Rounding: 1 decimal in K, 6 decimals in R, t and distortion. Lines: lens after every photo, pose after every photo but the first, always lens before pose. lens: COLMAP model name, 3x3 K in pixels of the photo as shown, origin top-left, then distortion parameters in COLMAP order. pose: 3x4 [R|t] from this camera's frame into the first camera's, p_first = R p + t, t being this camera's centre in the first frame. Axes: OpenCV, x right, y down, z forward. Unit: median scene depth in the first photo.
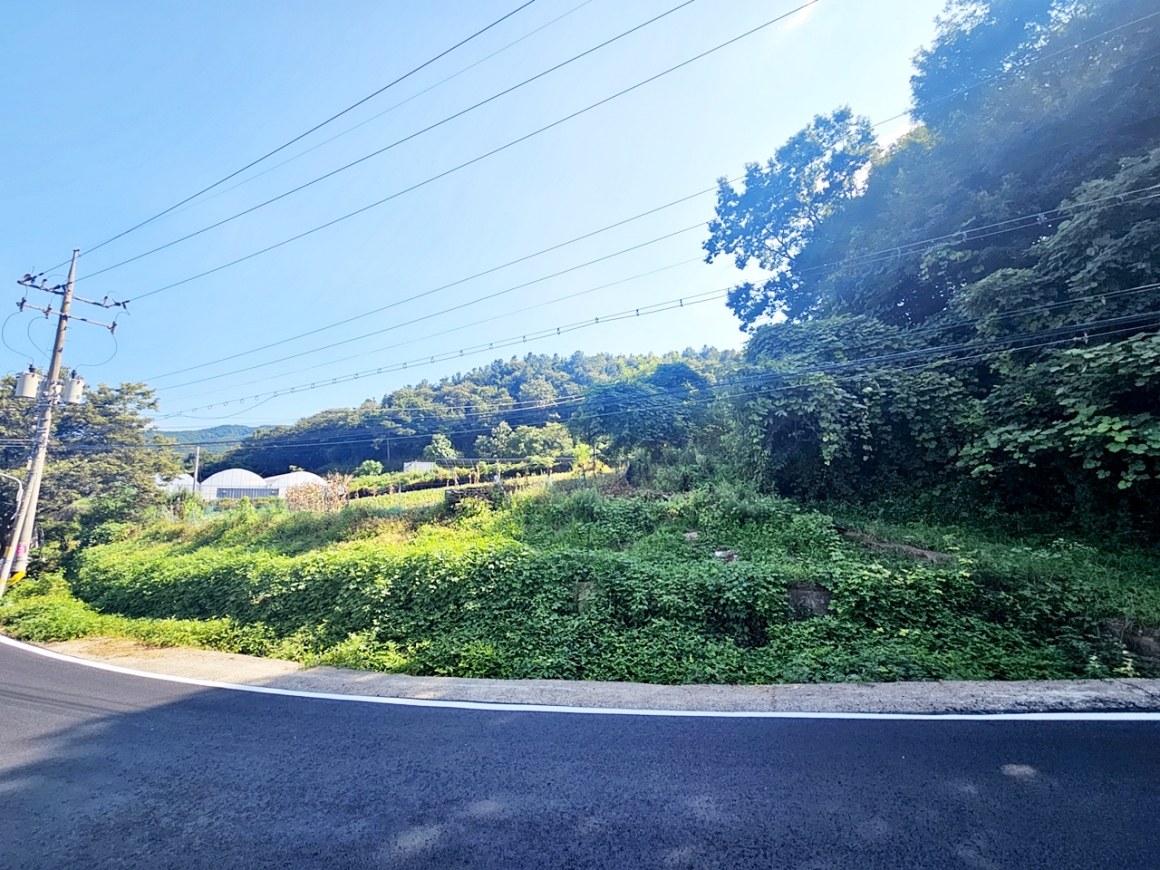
lens RADIAL K [[474.6, 0, 580.7], [0, 474.6, 434.9], [0, 0, 1]] dist [-0.005599, 0.002219]
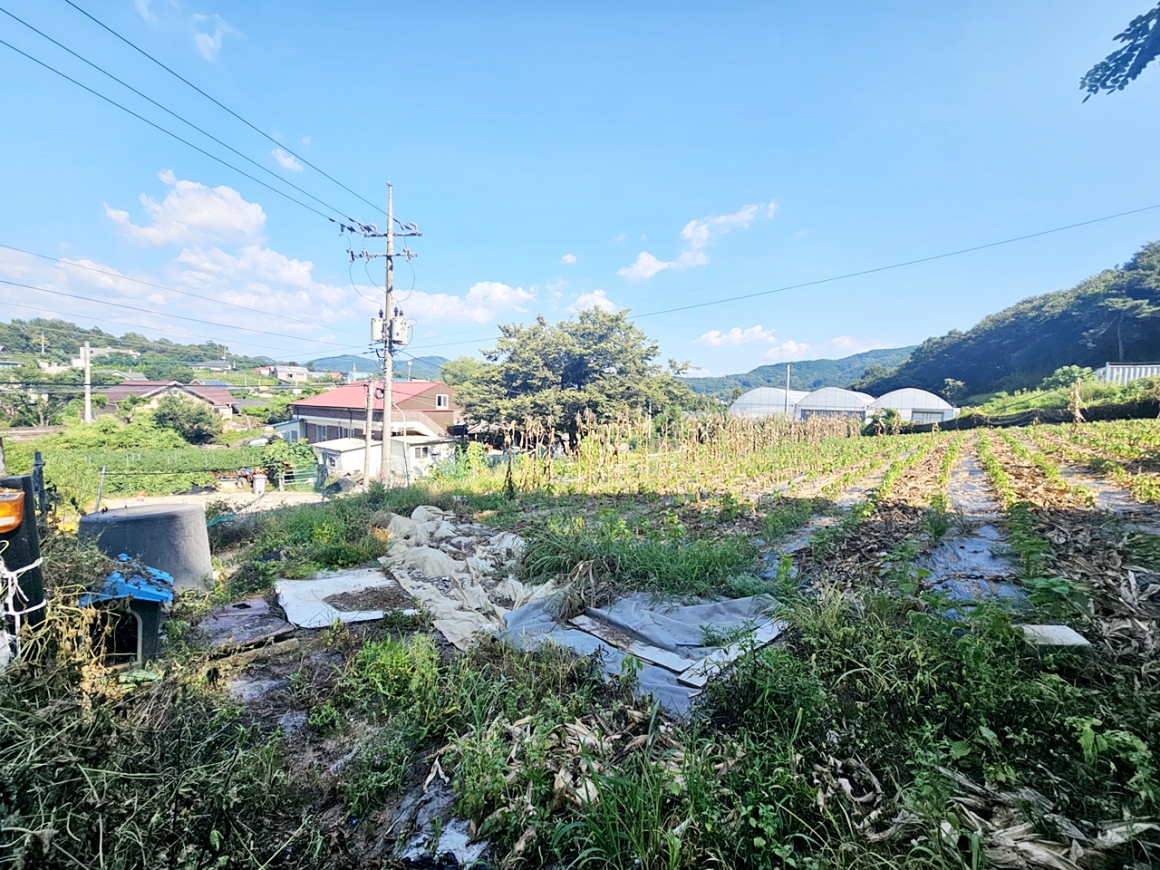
lens RADIAL K [[474.6, 0, 578.3], [0, 474.6, 430.4], [0, 0, 1]] dist [-0.005599, 0.002219]
pose [[0.252432, 0.065849, -0.965371, 0.081634], [0.101983, 0.990314, 0.094218, 0.084102], [0.962225, -0.122235, 0.243272, 1.376746]]
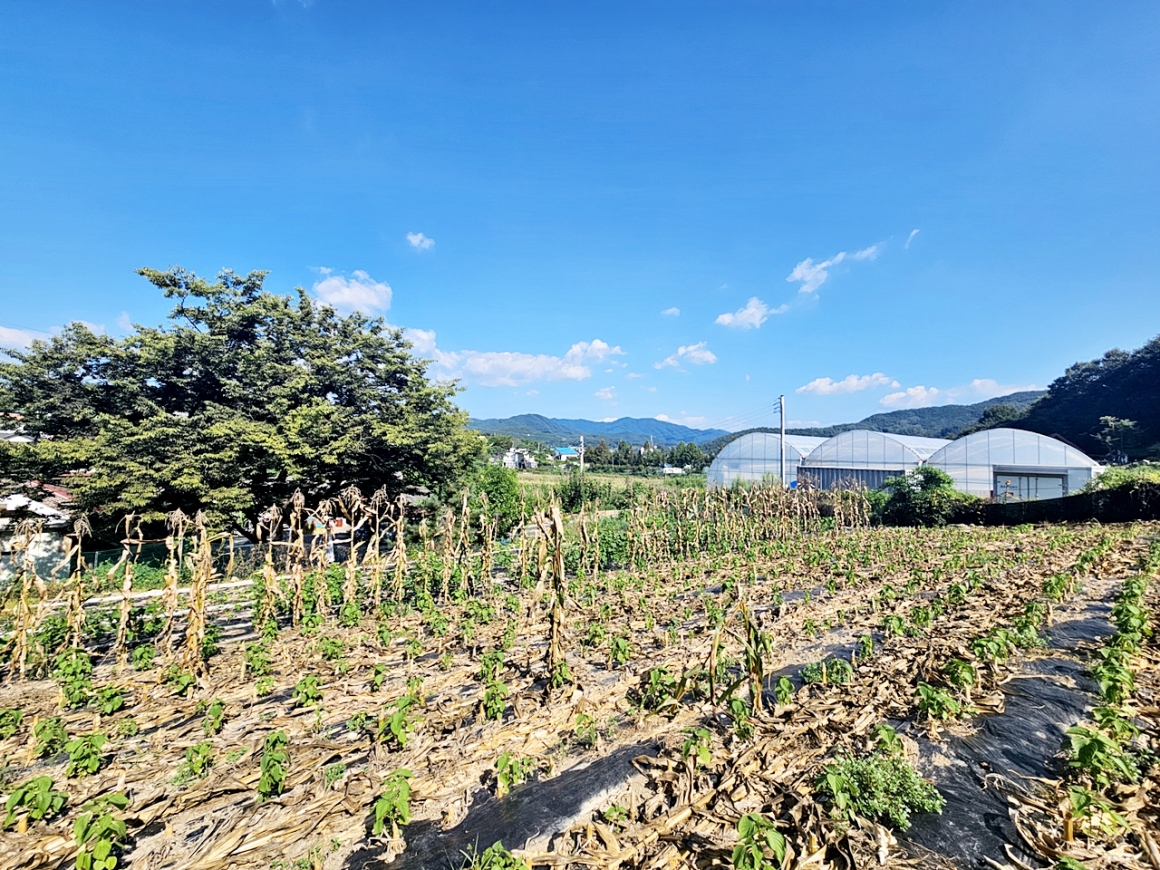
lens RADIAL K [[474.6, 0, 580.8], [0, 474.6, 431.6], [0, 0, 1]] dist [-0.005599, 0.002219]
pose [[0.058053, -0.045714, -0.997266, -0.628607], [0.115411, 0.992561, -0.038780, 0.202265], [0.991620, -0.112844, 0.062897, 2.416888]]
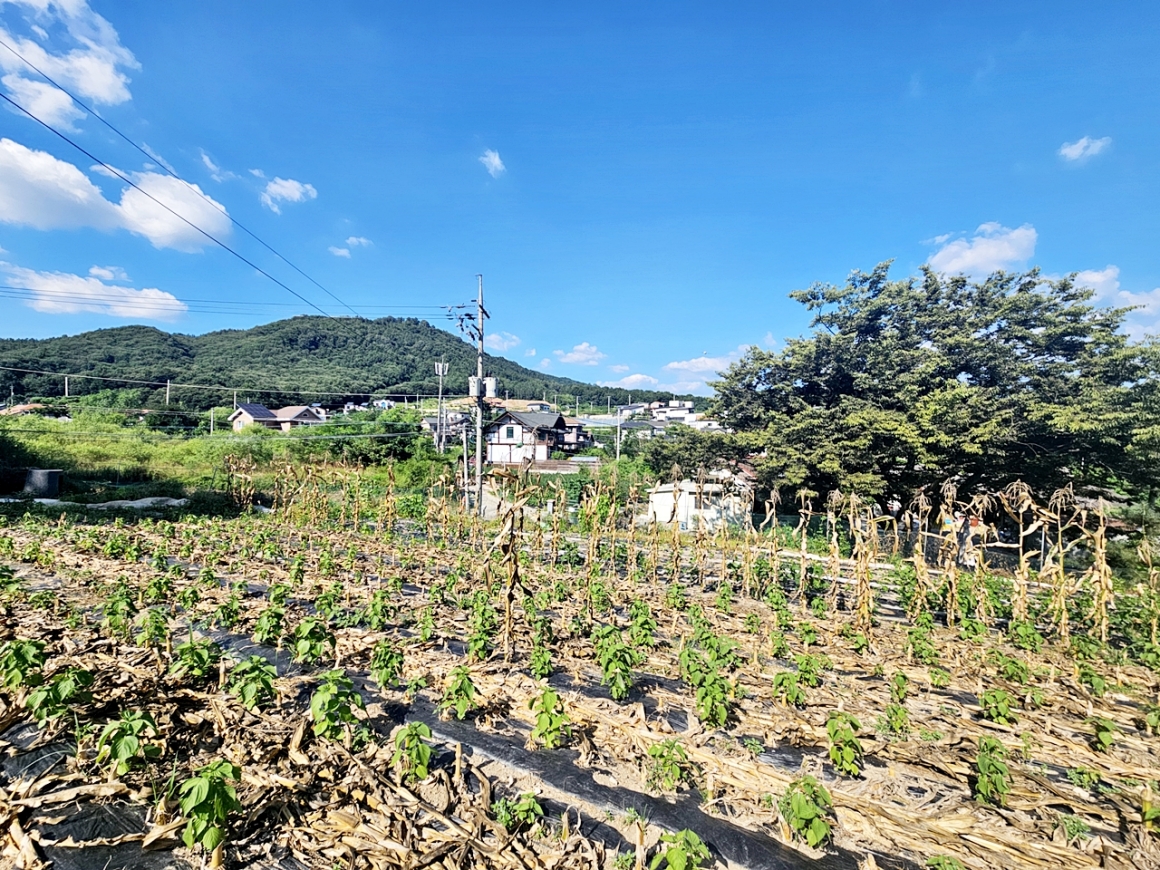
lens RADIAL K [[474.6, 0, 579.0], [0, 474.6, 431.5], [0, 0, 1]] dist [-0.005599, 0.002219]
pose [[-0.889833, -0.012323, -0.456119, -0.614698], [0.048837, 0.991321, -0.122058, 0.200922], [0.453665, -0.130887, -0.881508, 2.400741]]
